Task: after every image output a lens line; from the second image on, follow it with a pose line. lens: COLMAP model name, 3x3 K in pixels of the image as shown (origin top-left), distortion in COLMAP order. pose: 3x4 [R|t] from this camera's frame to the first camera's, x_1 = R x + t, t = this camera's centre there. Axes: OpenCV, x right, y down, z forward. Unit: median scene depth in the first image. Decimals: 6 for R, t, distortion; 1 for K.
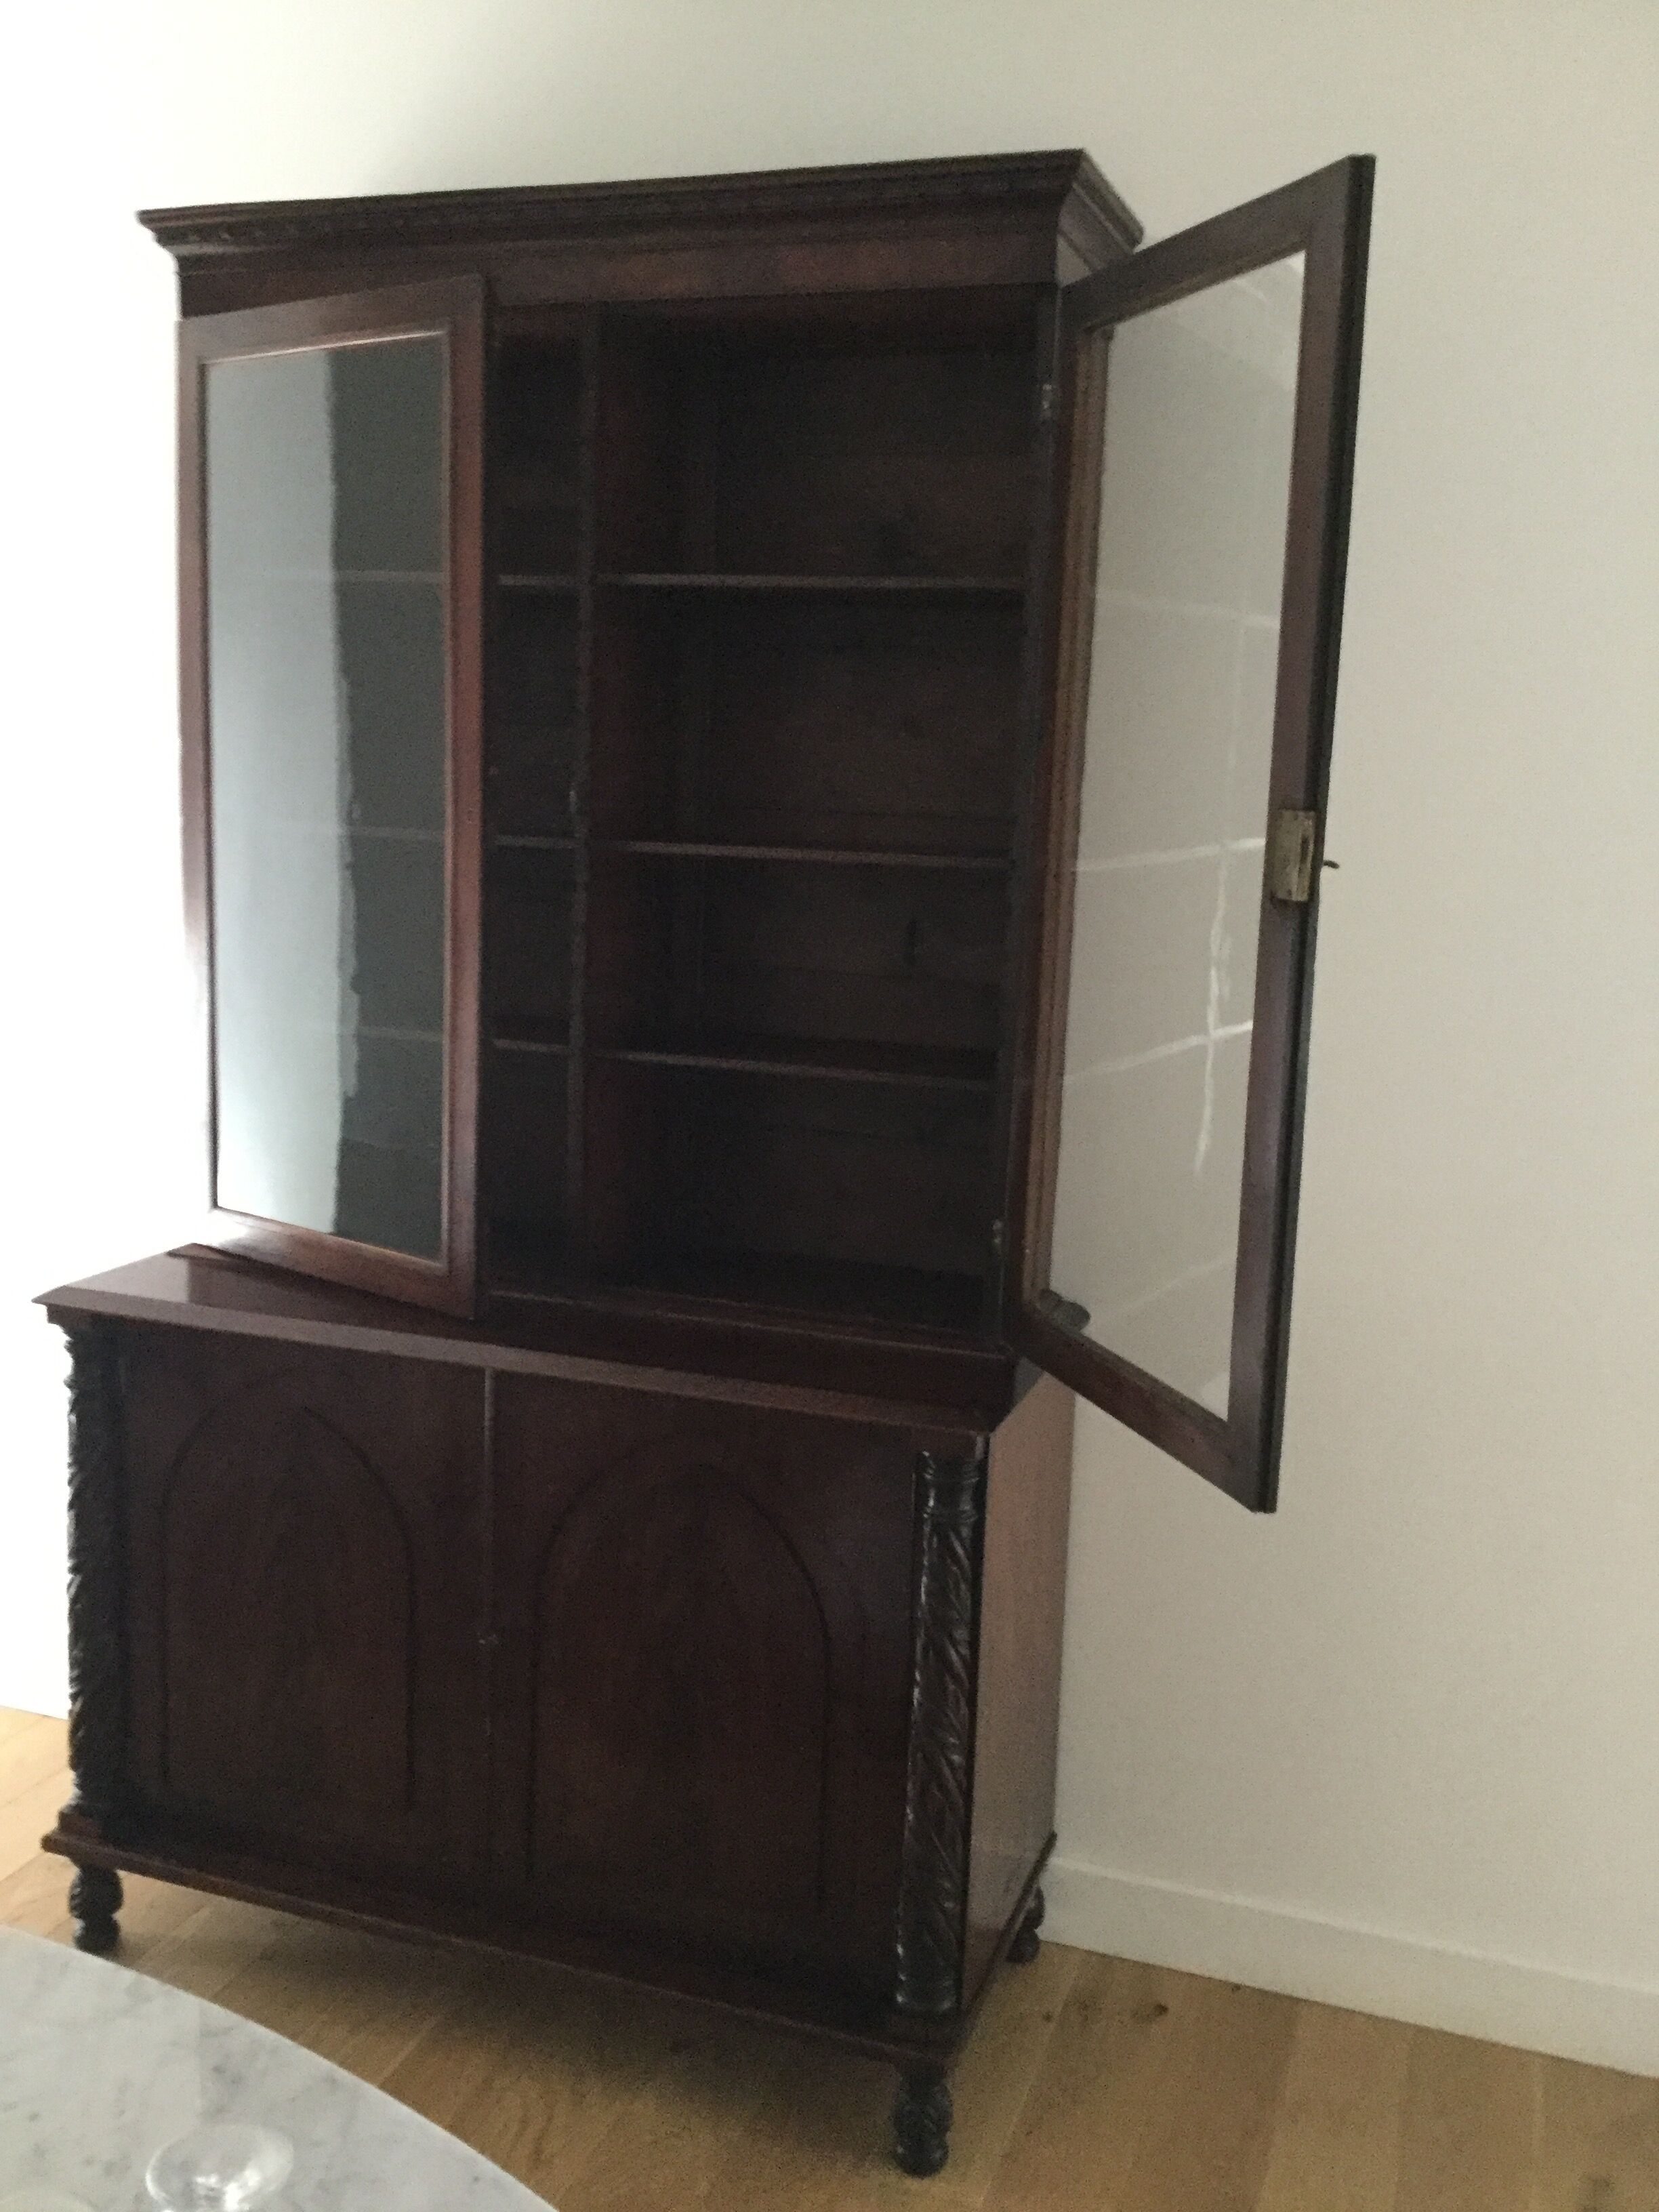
lens RADIAL K [[2015.9, 0, 829.5], [0, 2015.9, 1106.0], [0, 0, 1]] dist [0.060053, -0.144175]
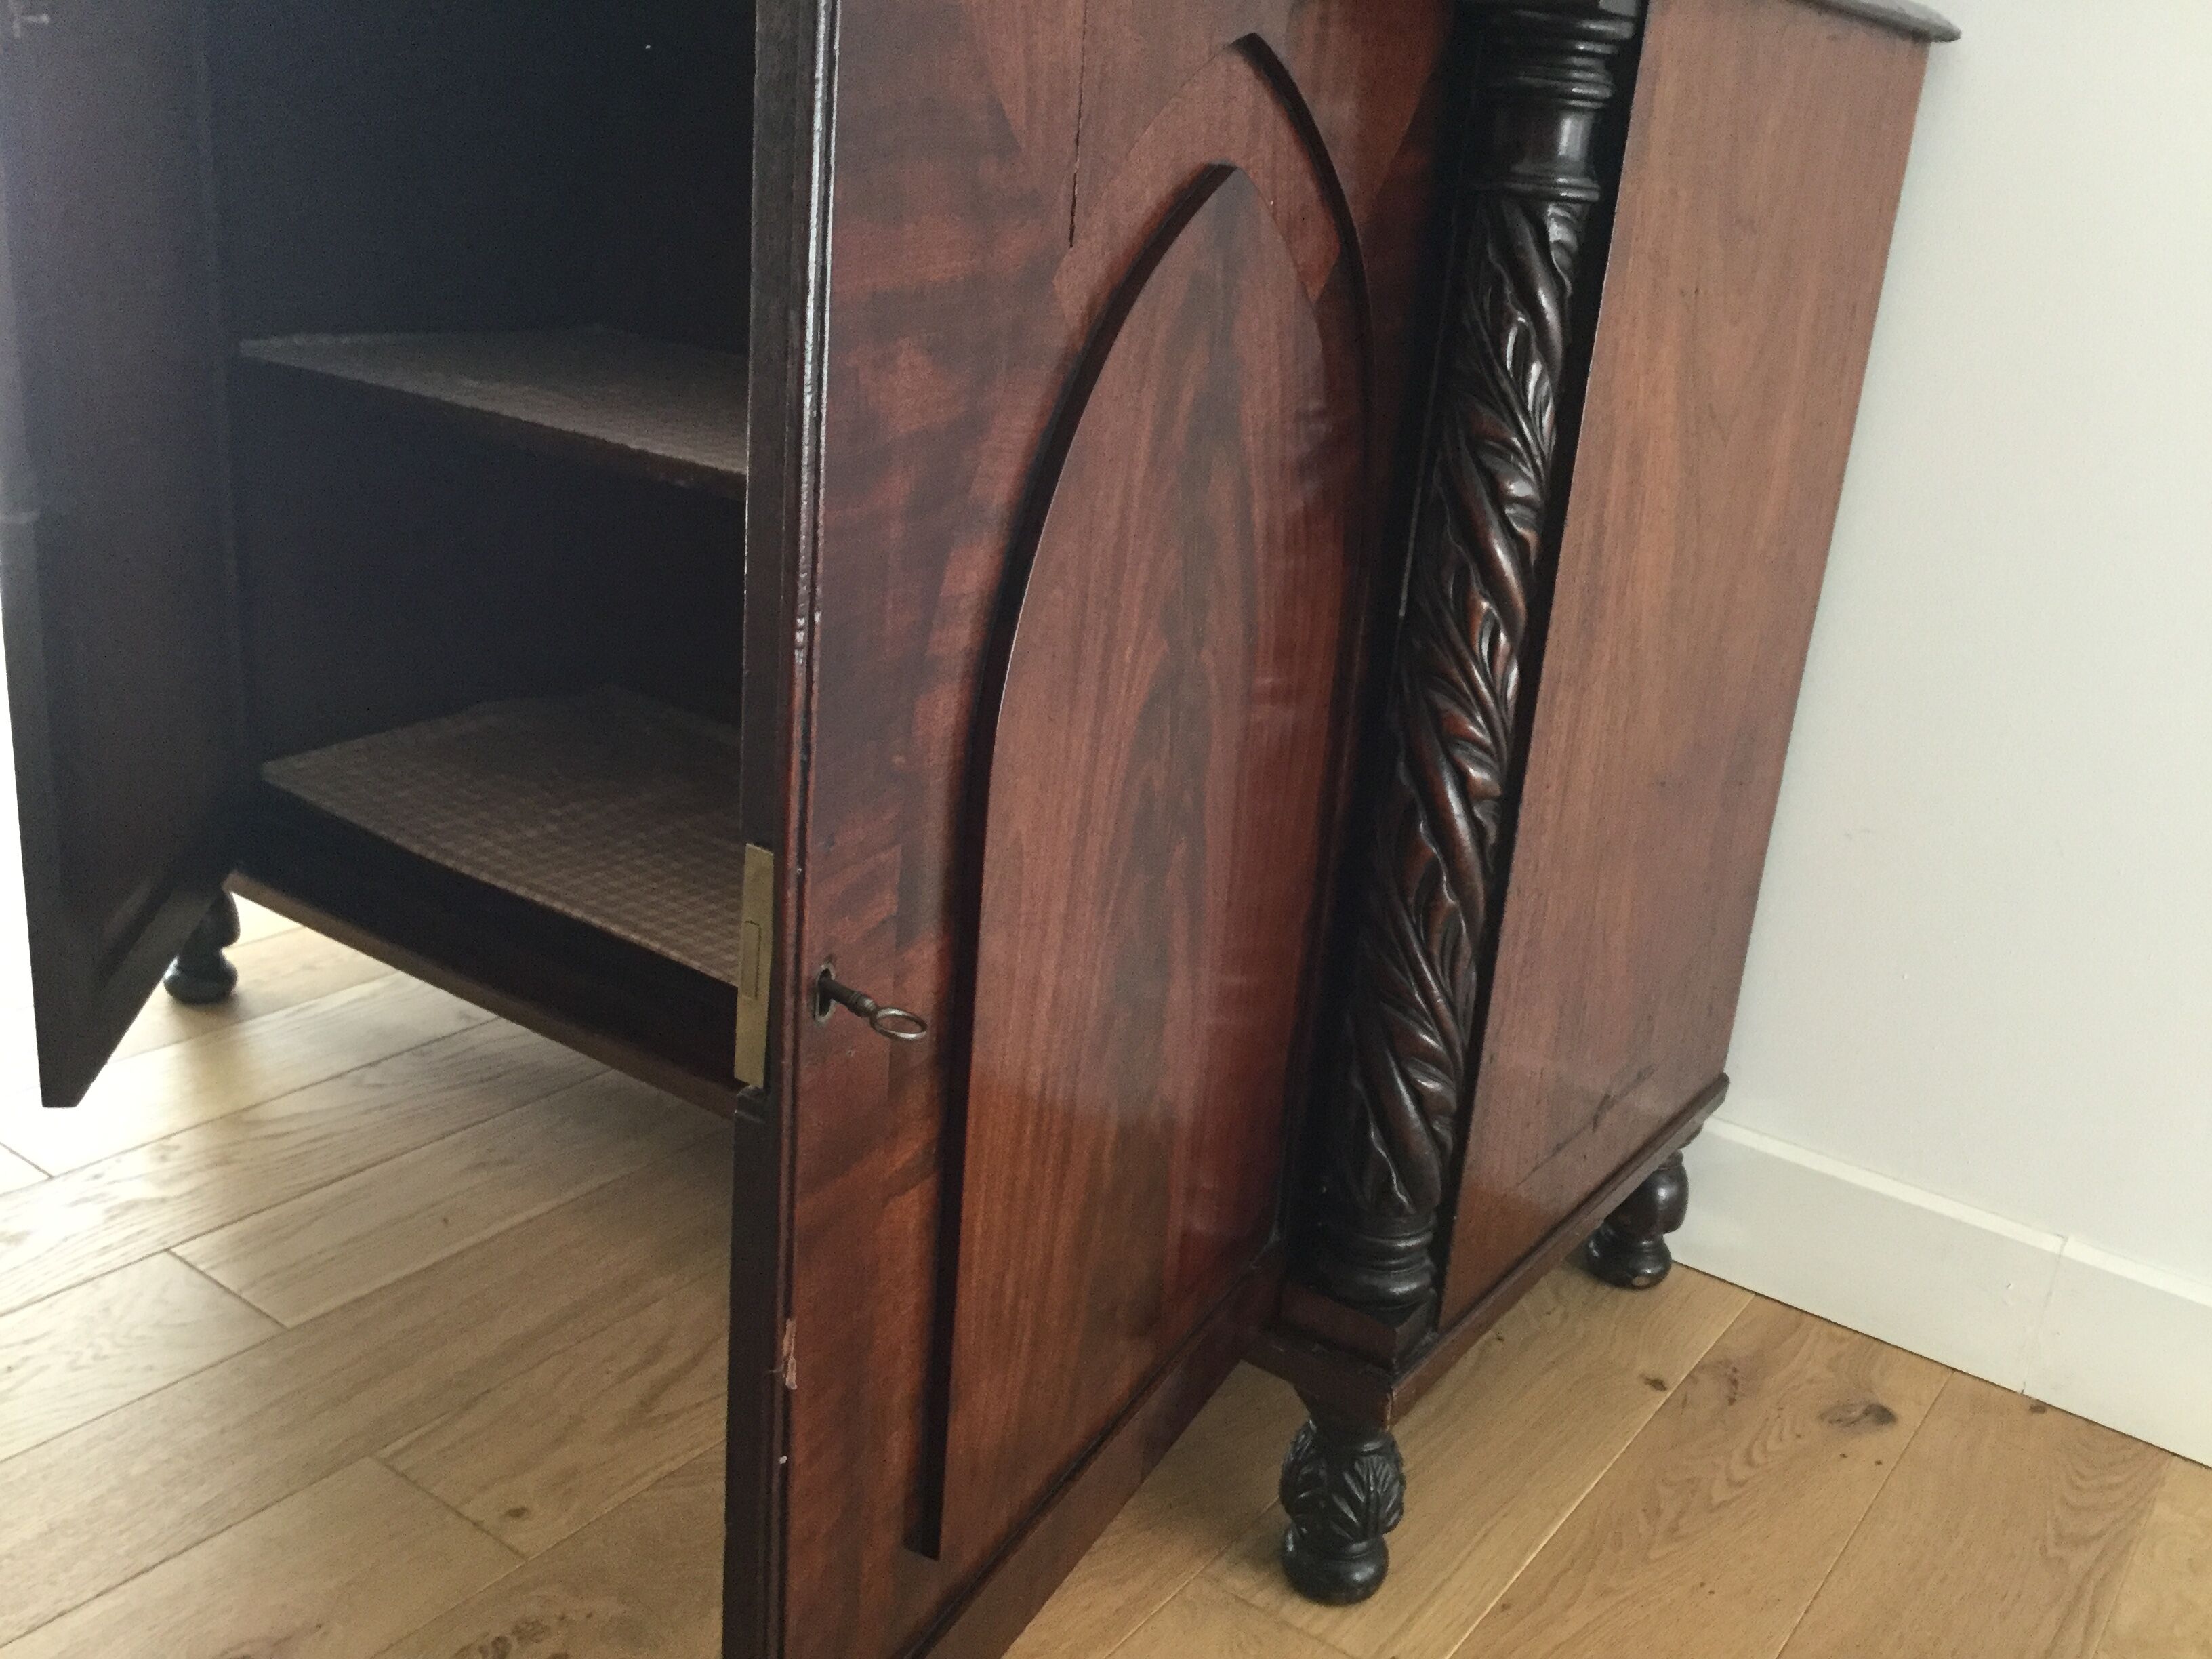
lens RADIAL K [[2015.9, 0, 1106.0], [0, 2015.9, 829.5], [0, 0, 1]] dist [0.060053, -0.144175]
pose [[0.958287, 0.132327, -0.253330, 0.086903], [-0.090978, 0.981489, 0.168530, 0.234300], [0.270942, -0.138452, 0.952587, 0.481387]]
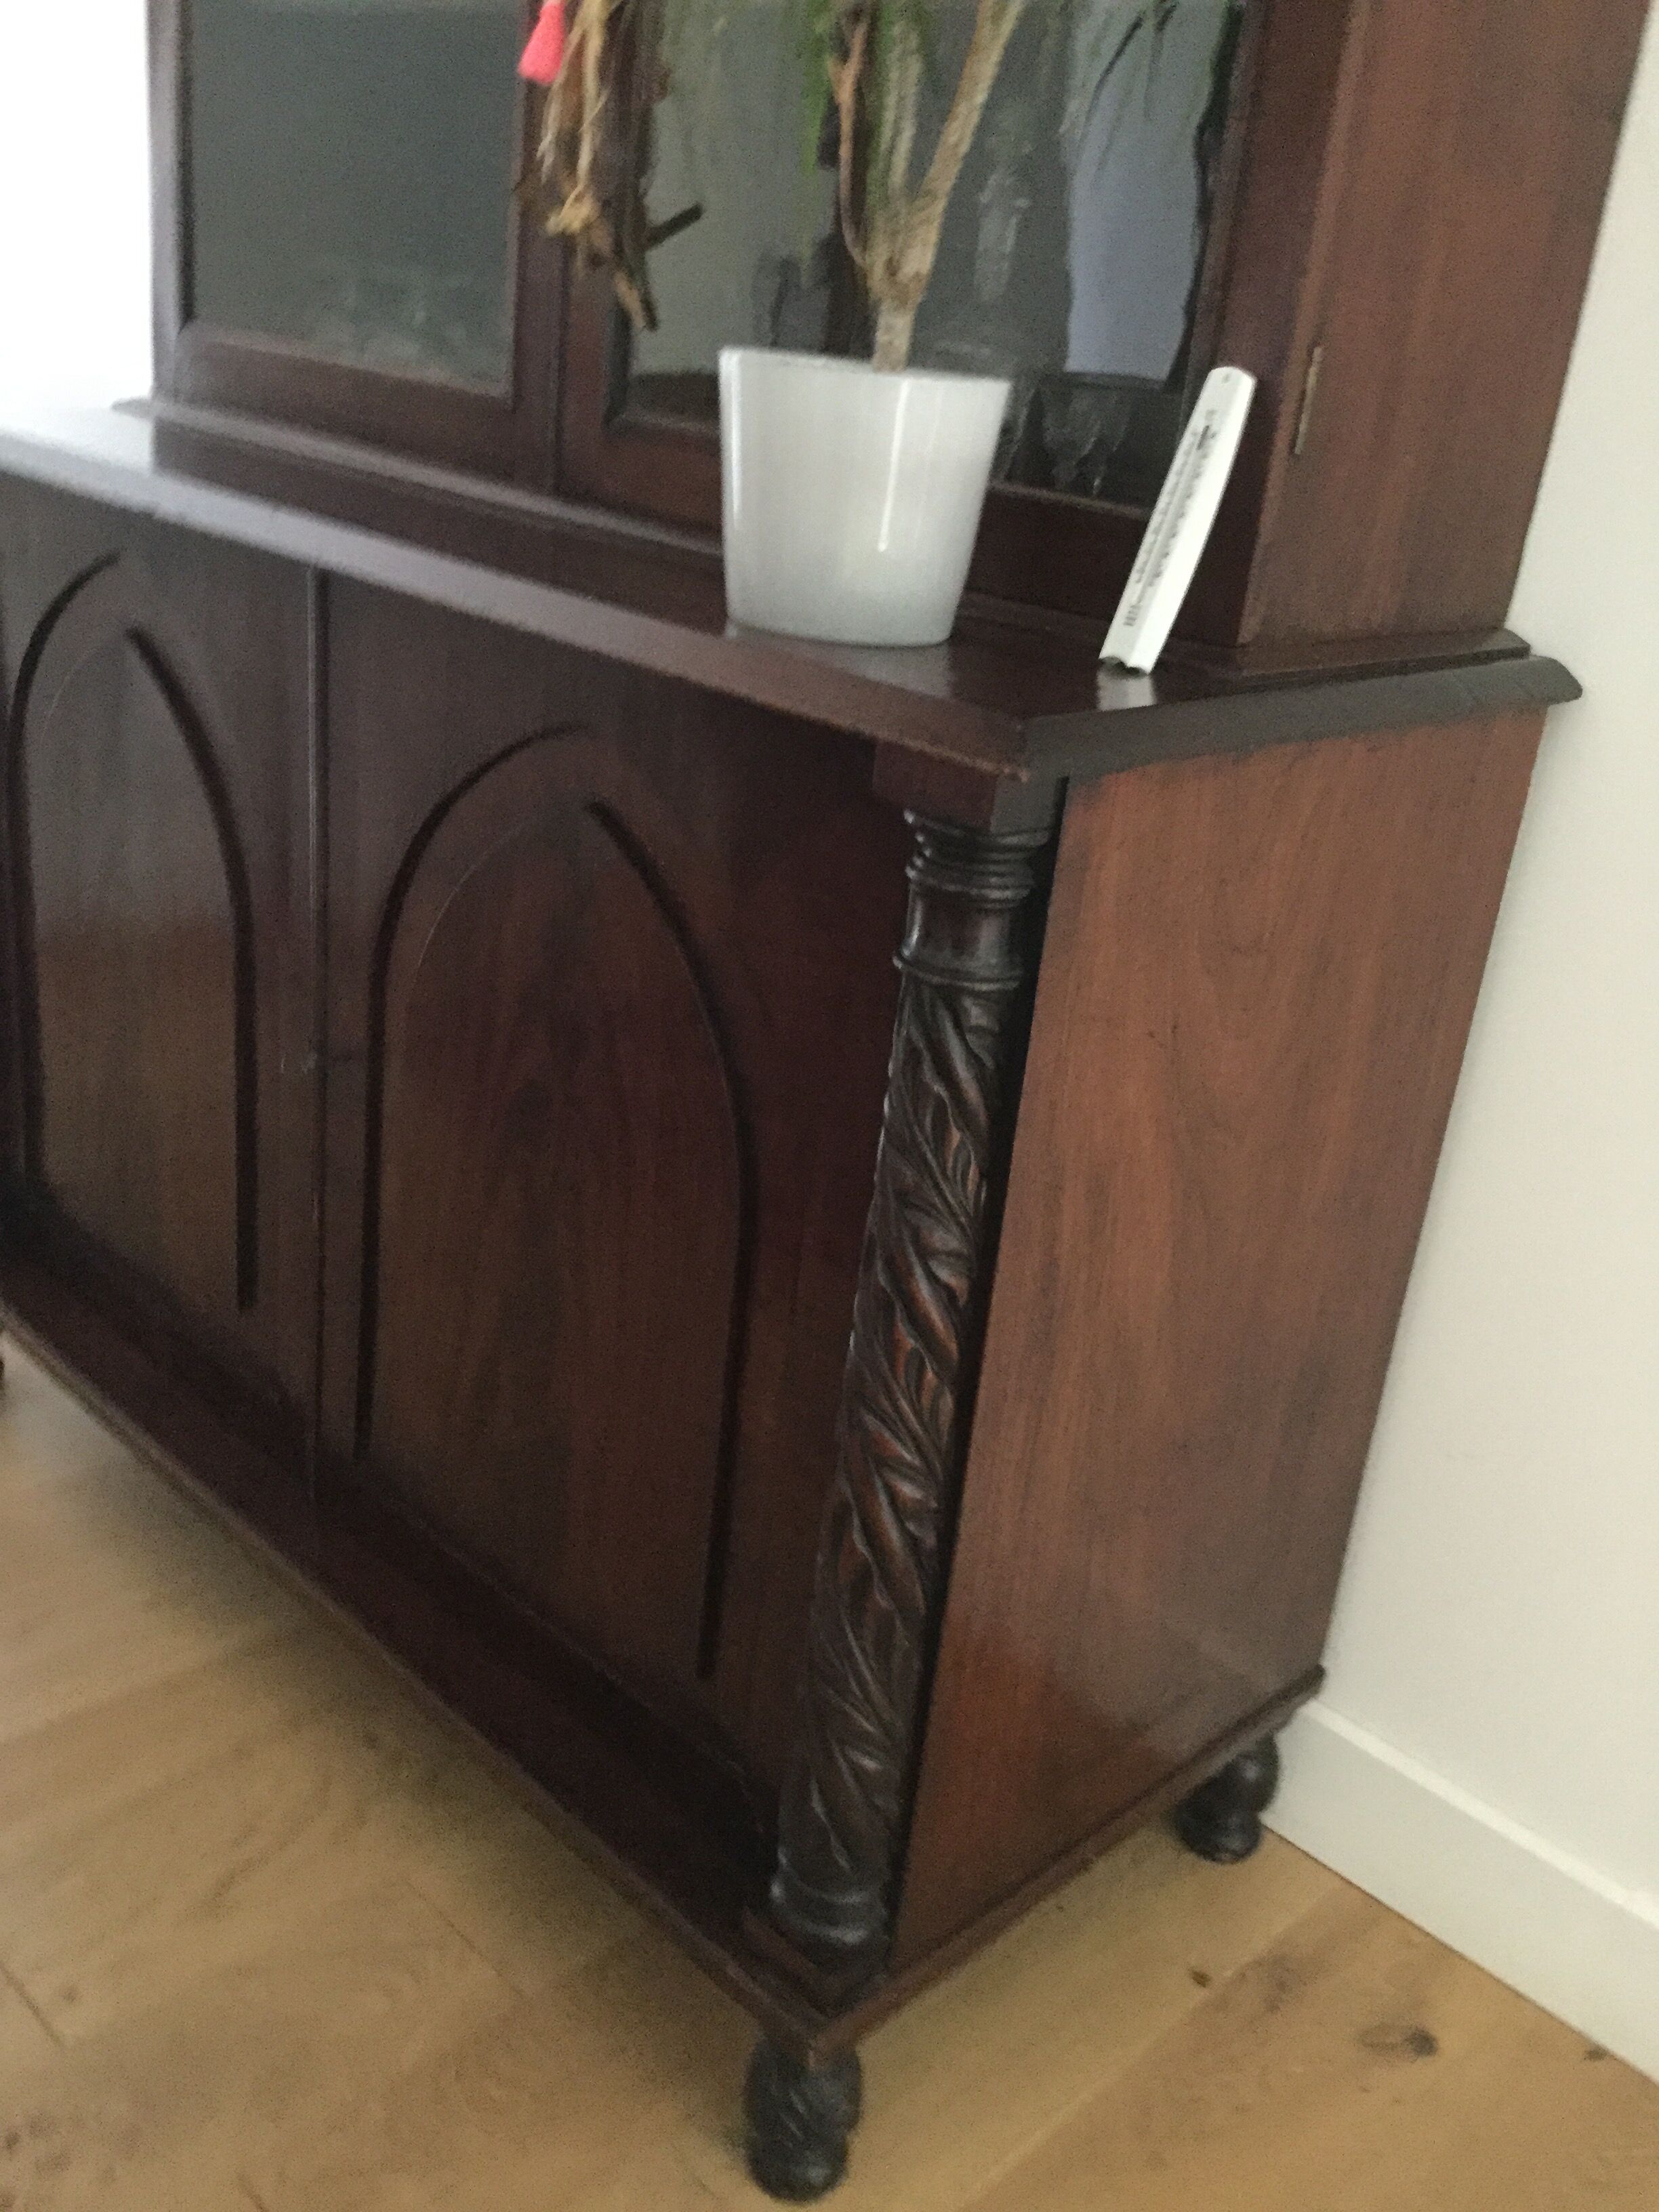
lens RADIAL K [[2015.9, 0, 829.5], [0, 2015.9, 1106.0], [0, 0, 1]] dist [0.060053, -0.144175]
pose [[0.898134, 0.217210, -0.382329, 0.179691], [-0.137734, 0.964689, 0.224508, 0.119119], [0.417594, -0.148979, 0.896337, 0.519156]]
